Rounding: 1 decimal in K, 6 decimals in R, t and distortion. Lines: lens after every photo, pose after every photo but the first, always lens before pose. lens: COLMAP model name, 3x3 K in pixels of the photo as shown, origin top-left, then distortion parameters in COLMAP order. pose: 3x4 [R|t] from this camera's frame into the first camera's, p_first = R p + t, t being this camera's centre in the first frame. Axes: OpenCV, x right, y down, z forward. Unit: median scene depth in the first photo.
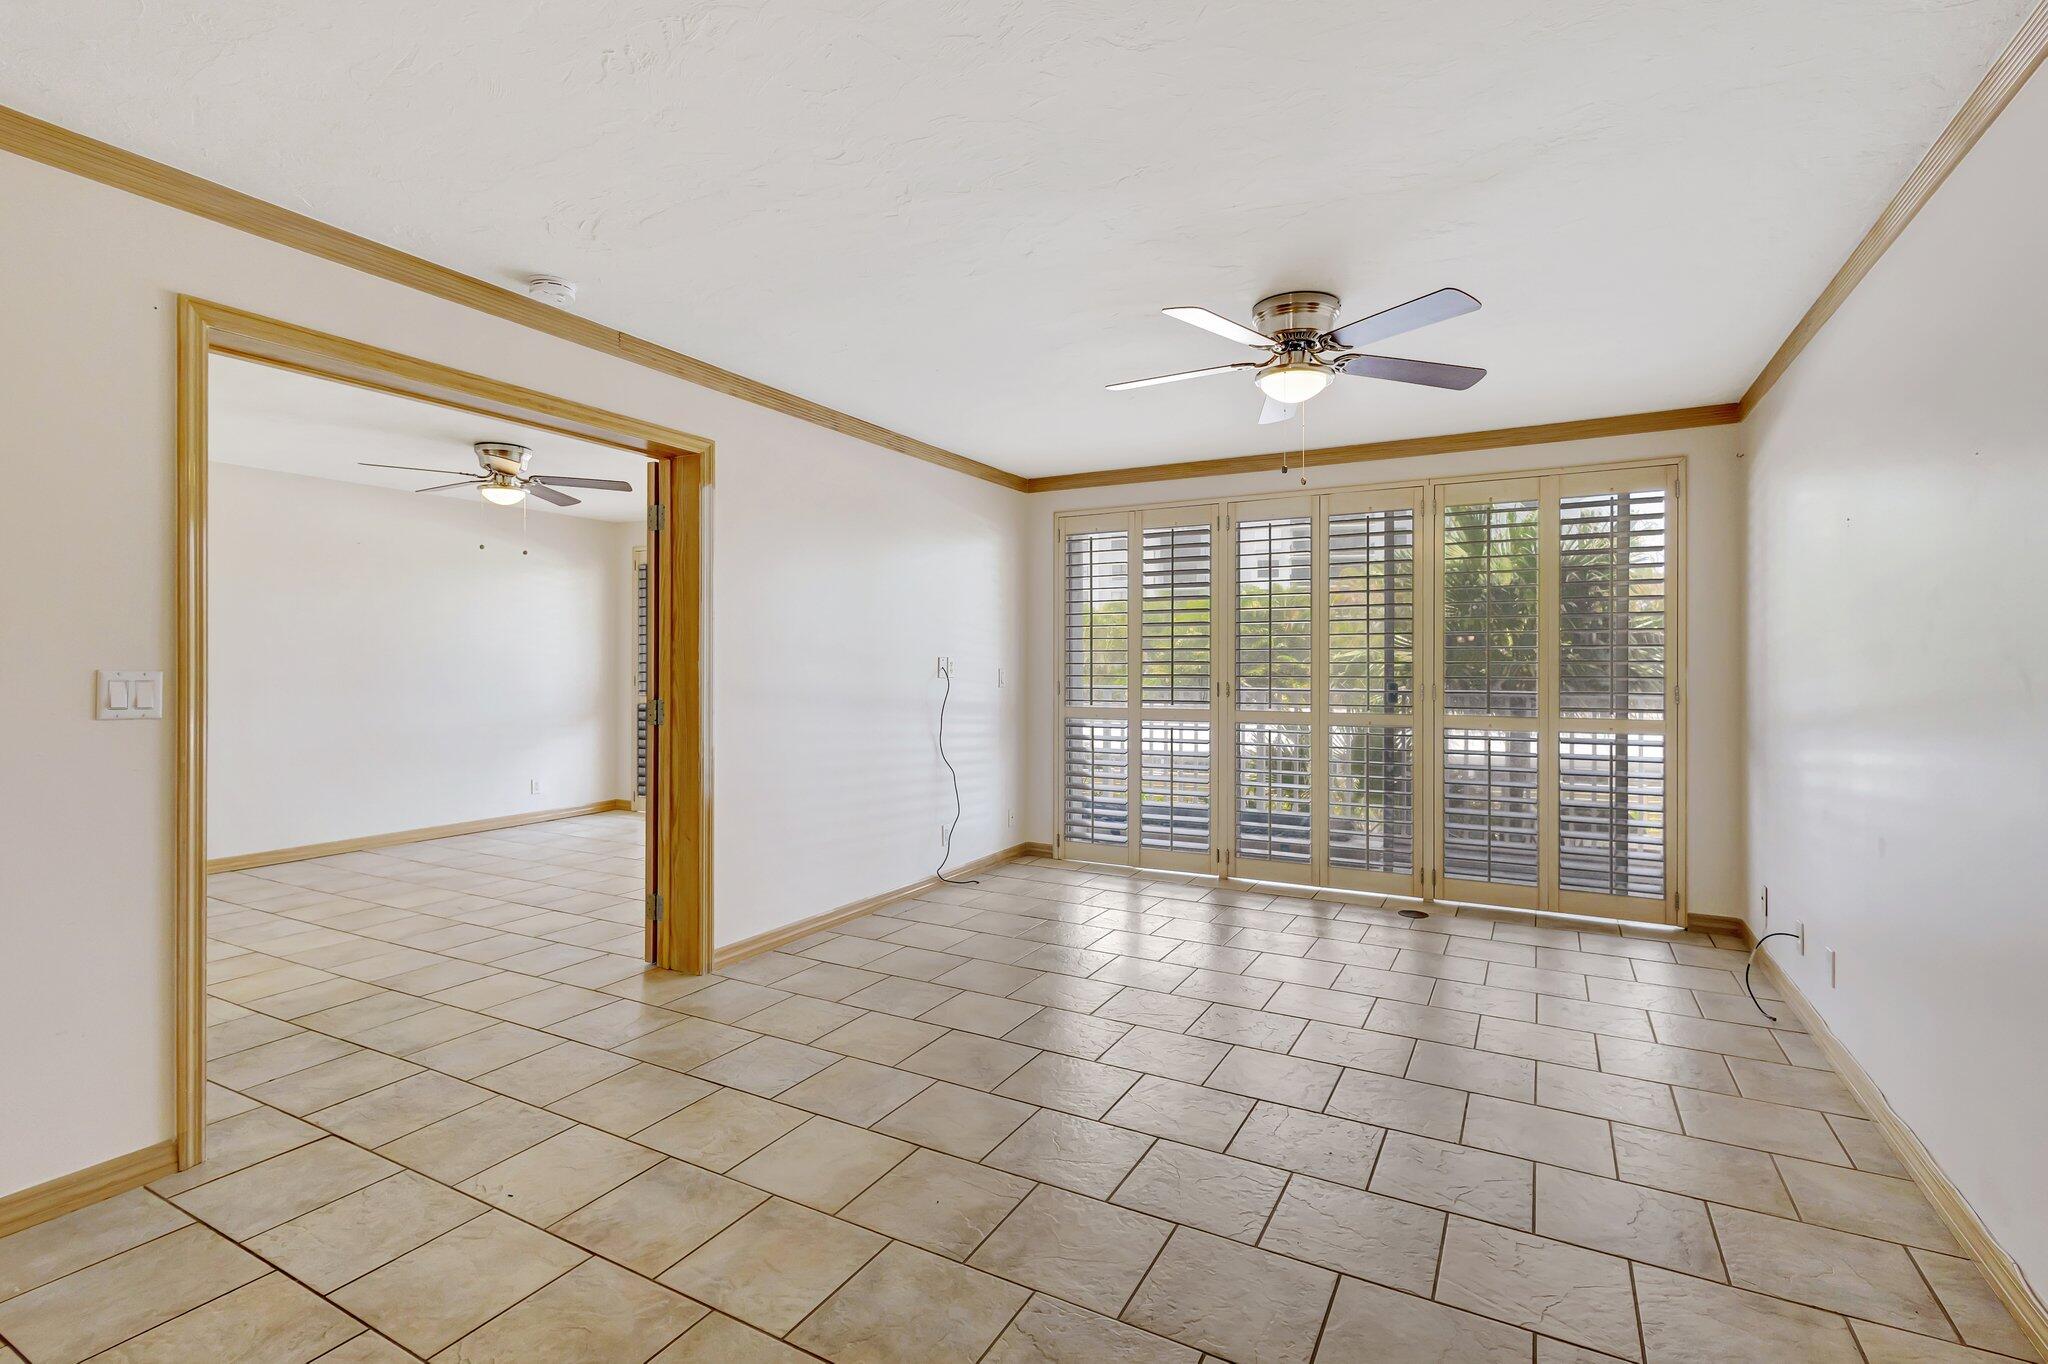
lens RADIAL K [[933.7, 0, 1066.3], [0, 933.7, 691.1], [0, 0, 1]] dist [0.004298, -0.000970]
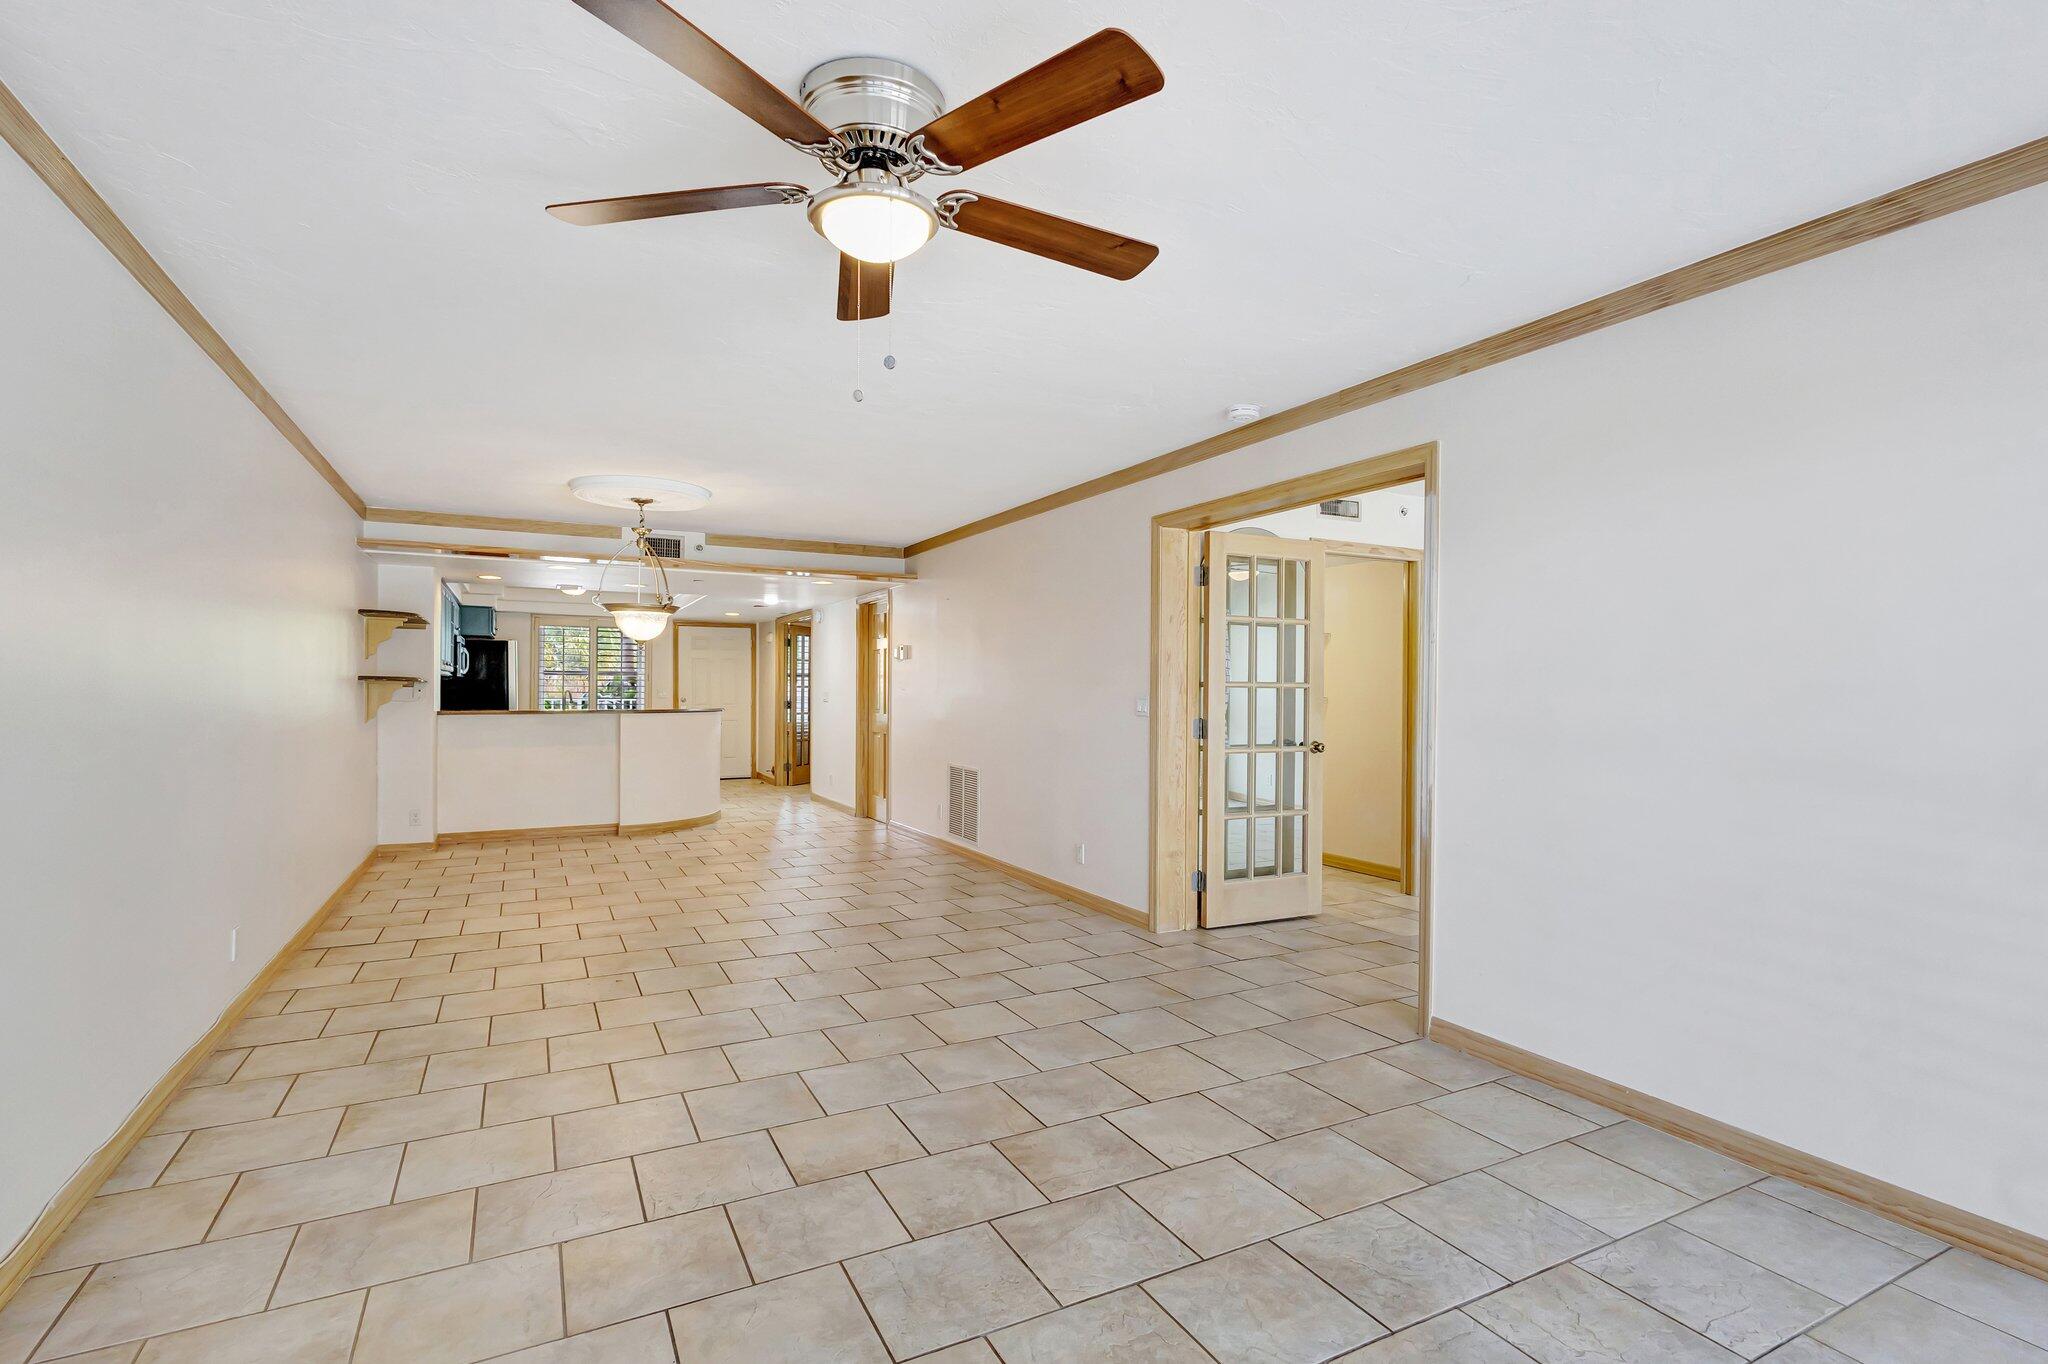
lens RADIAL K [[933.7, 0, 1010.2], [0, 933.7, 694.1], [0, 0, 1]] dist [0.004298, -0.000970]
pose [[-0.579103, -0.002981, -0.815249, 0.682495], [-0.032070, 0.999303, 0.019127, -0.035560], [0.814623, 0.037221, -0.578795, 1.401729]]
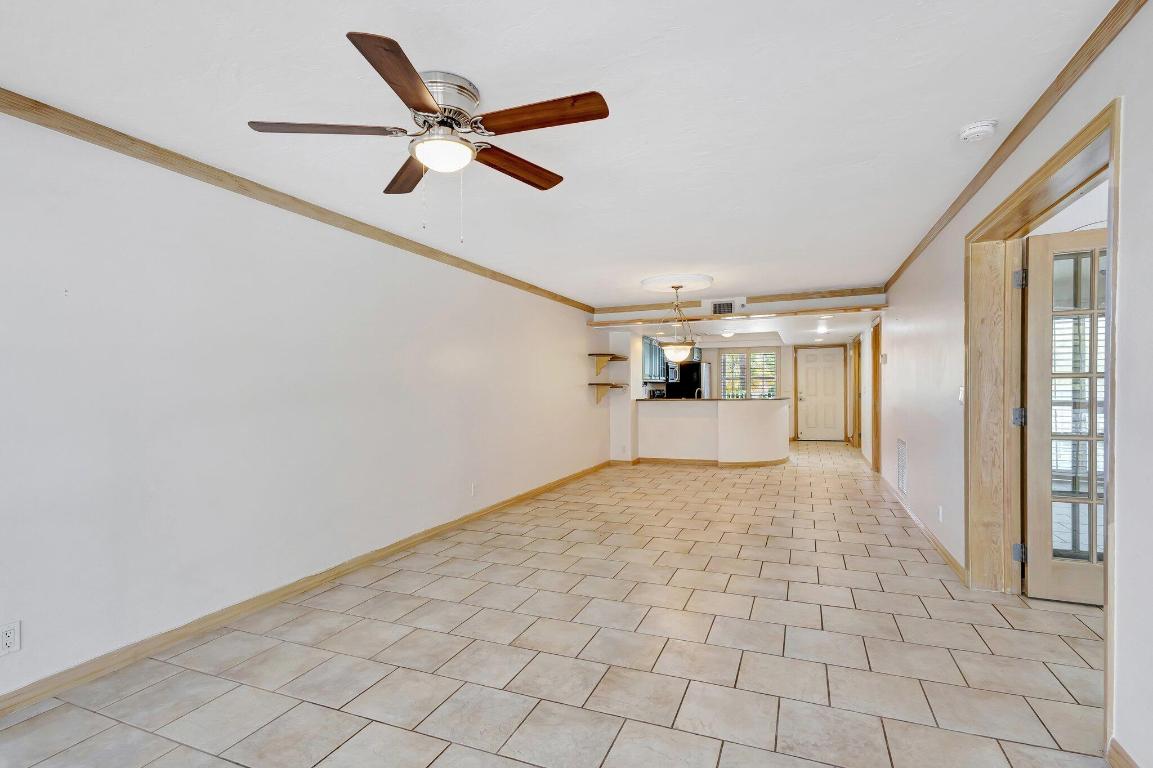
lens RADIAL K [[540.8, 0, 598.4], [0, 540.8, 387.5], [0, 0, 1]] dist [0.009718, -0.001849]
pose [[-0.994614, 0.009709, -0.103197, 0.124021], [0.006853, 0.999585, 0.027992, -0.045078], [0.103426, 0.027134, -0.994267, 1.681357]]
